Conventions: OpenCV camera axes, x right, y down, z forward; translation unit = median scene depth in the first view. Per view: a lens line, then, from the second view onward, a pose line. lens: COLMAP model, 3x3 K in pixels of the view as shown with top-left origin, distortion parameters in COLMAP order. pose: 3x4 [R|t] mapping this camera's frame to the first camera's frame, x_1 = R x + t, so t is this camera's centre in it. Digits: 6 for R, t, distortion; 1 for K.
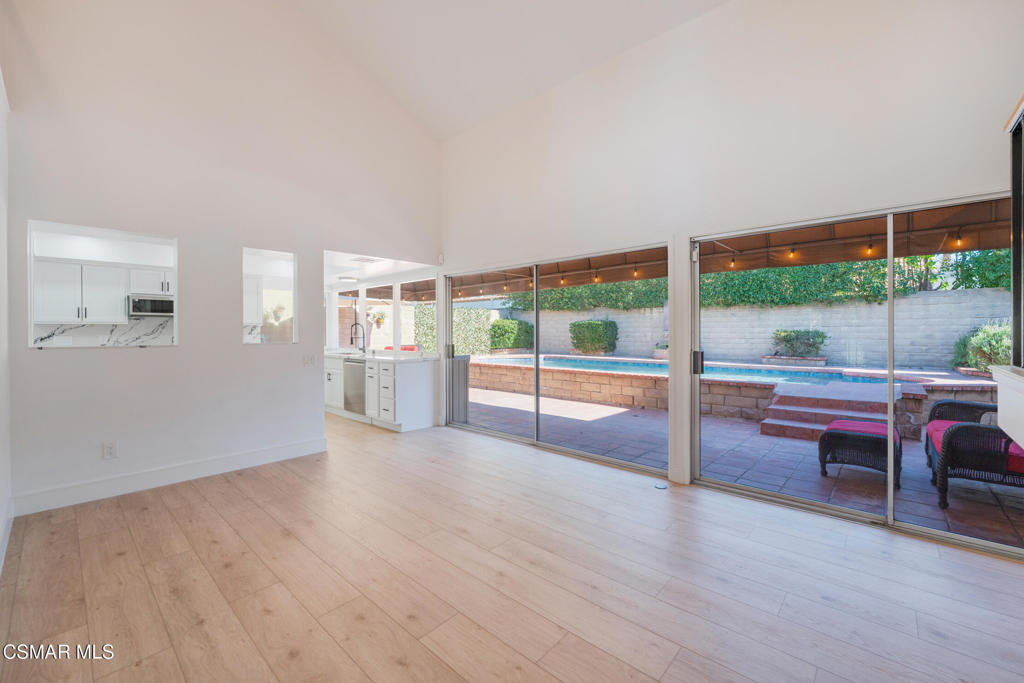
lens RADIAL K [[414.4, 0, 510.1], [0, 414.4, 335.0], [0, 0, 1]] dist [0.000104, -0.000075]
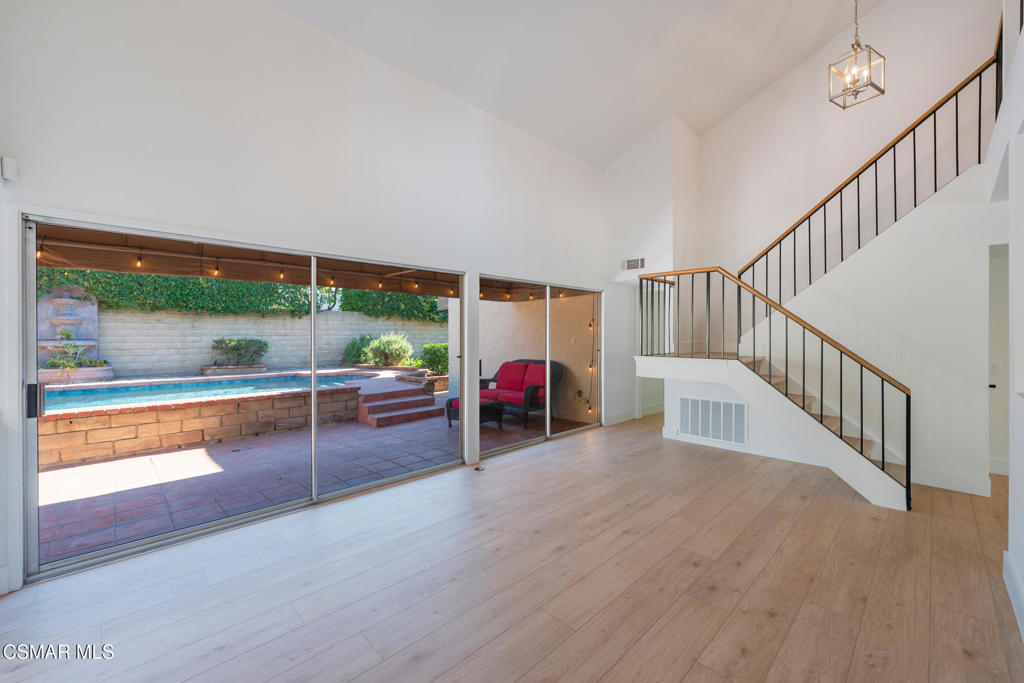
lens RADIAL K [[414.4, 0, 512.2], [0, 414.4, 337.4], [0, 0, 1]] dist [0.000104, -0.000075]
pose [[0.061774, -0.000725, 0.998090, -0.404267], [0.009529, 0.999955, 0.000137, -0.014058], [-0.998045, 0.009502, 0.061778, 0.378731]]
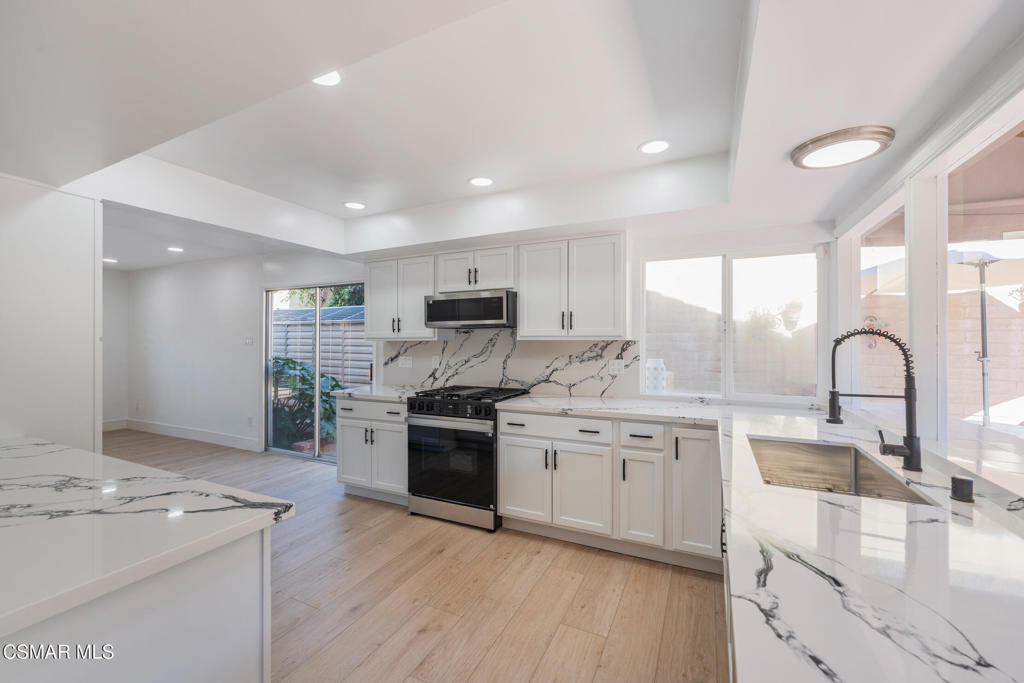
lens RADIAL K [[414.4, 0, 510.9], [0, 414.4, 340.7], [0, 0, 1]] dist [0.000104, -0.000075]
pose [[0.288383, -0.003431, -0.957509, -0.197665], [-0.009849, 0.999930, -0.006549, -0.016697], [0.957465, 0.011319, 0.288329, 0.697264]]
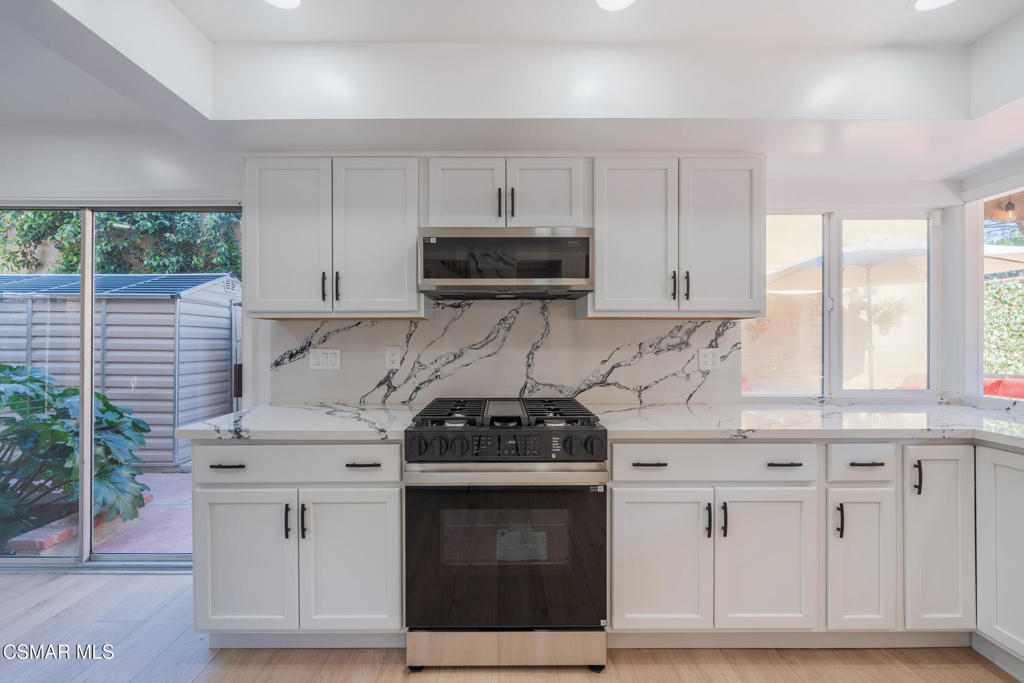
lens RADIAL K [[414.4, 0, 502.4], [0, 414.4, 343.6], [0, 0, 1]] dist [0.000104, -0.000075]
pose [[0.680226, 0.004934, -0.732986, -0.466942], [-0.008578, 0.999962, -0.001229, -0.002413], [0.732952, 0.007124, 0.680243, 0.611063]]
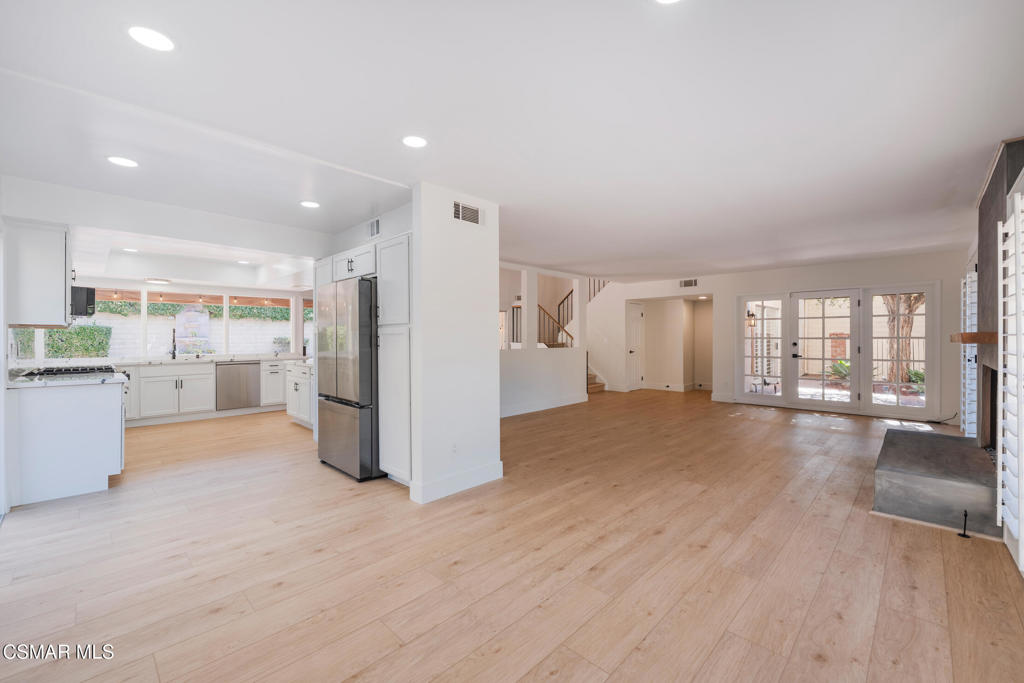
lens RADIAL K [[414.4, 0, 518.1], [0, 414.4, 339.9], [0, 0, 1]] dist [0.000104, -0.000075]
pose [[0.016178, -0.006999, 0.999845, -1.217085], [0.012925, 0.999893, 0.006790, 0.001381], [-0.999786, 0.012813, 0.016266, 0.168529]]
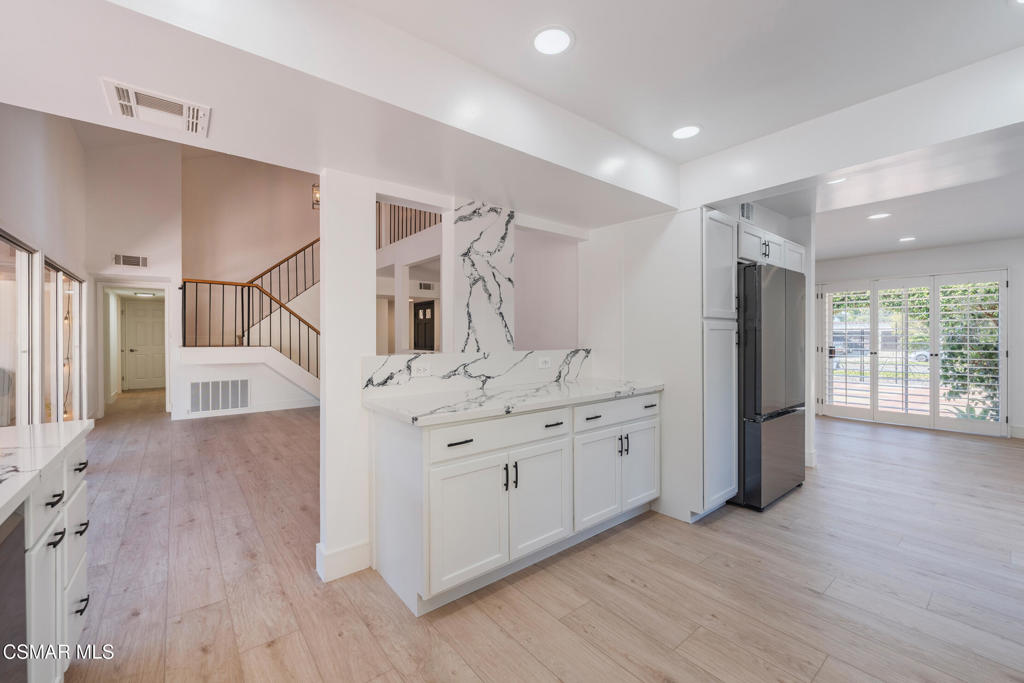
lens RADIAL K [[414.4, 0, 515.4], [0, 414.4, 338.6], [0, 0, 1]] dist [0.000104, -0.000075]
pose [[-0.989270, 0.003555, 0.146053, -0.462511], [0.005281, 0.999921, 0.011430, -0.004498], [-0.146001, 0.012079, -0.989211, 0.892606]]
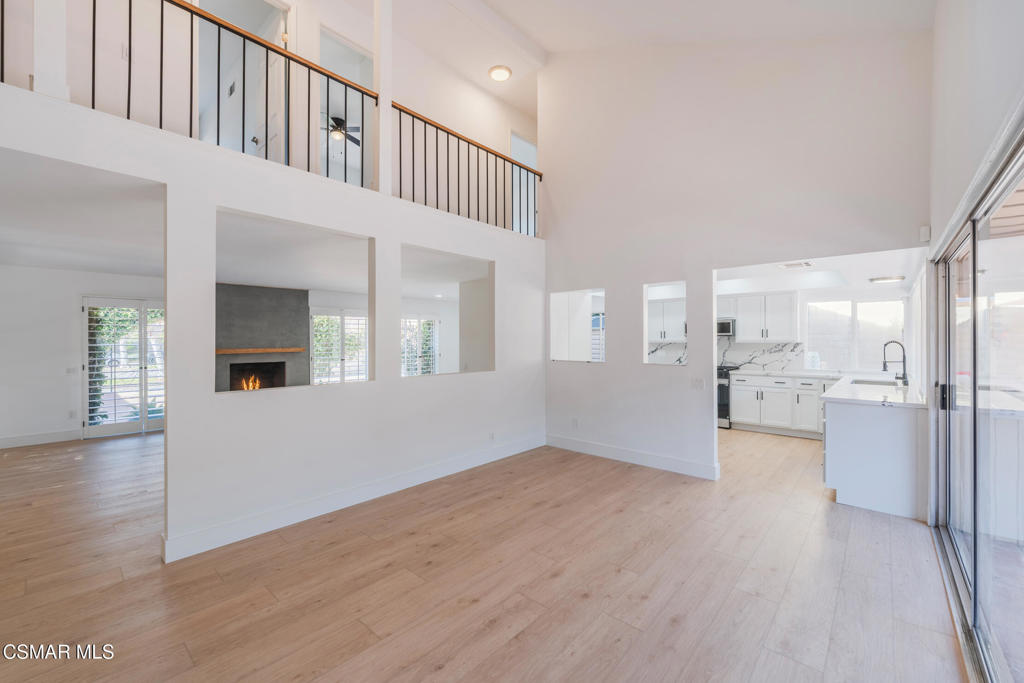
lens RADIAL K [[414.4, 0, 511.2], [0, 414.4, 340.8], [0, 0, 1]] dist [0.000104, -0.000075]
pose [[0.006804, 0.004492, -0.999967, 0.304563], [-0.005237, 0.999976, 0.004456, -0.025456], [0.999963, 0.005206, 0.006827, 0.321251]]
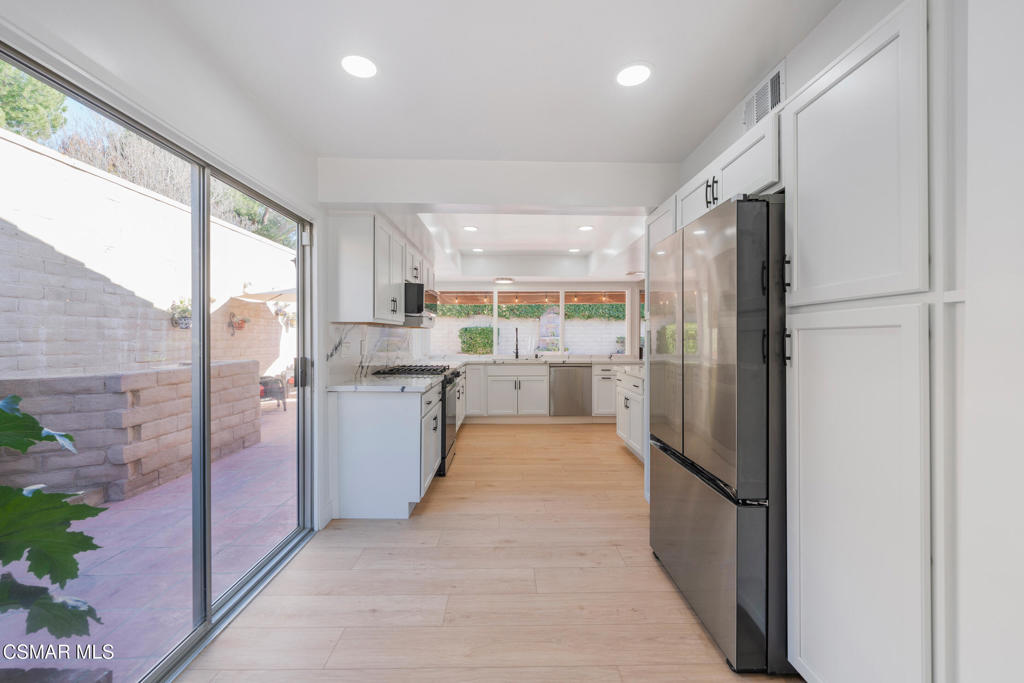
lens RADIAL K [[414.4, 0, 514.6], [0, 414.4, 338.2], [0, 0, 1]] dist [0.000104, -0.000075]
pose [[0.719285, -0.000932, 0.694715, -0.952772], [0.005763, 0.999973, -0.004625, 0.000162], [-0.694691, 0.007330, 0.719271, 0.293472]]
